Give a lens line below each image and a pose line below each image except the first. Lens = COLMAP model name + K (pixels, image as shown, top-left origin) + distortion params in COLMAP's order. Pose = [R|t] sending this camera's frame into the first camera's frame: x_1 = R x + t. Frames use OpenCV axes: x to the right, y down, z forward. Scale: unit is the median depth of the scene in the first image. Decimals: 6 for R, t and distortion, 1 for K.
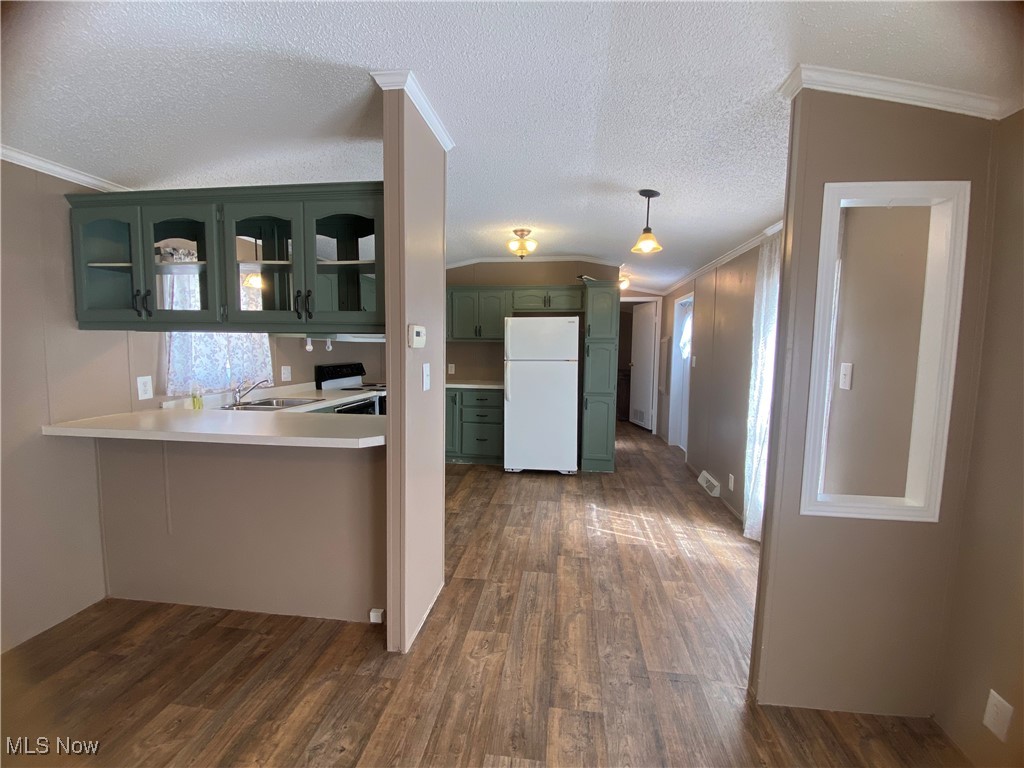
lens RADIAL K [[454.3, 0, 501.7], [0, 454.3, 387.3], [0, 0, 1]] dist [-0.003084, -0.000583]
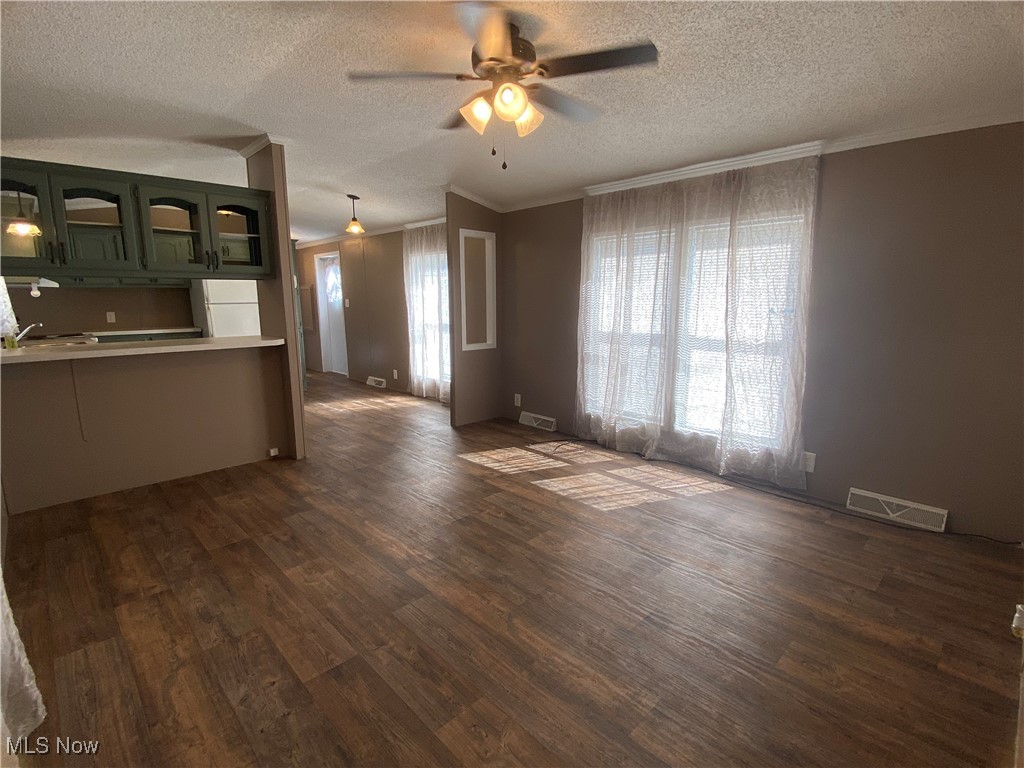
lens RADIAL K [[495.6, 0, 512.0], [0, 495.6, 384.0], [0, 0, 1]] dist [0.017526, -0.020034]
pose [[0.626232, -0.145735, 0.765895, -1.056536], [0.081327, 0.989225, 0.121734, 0.102101], [-0.775383, -0.013946, 0.631337, -0.801364]]
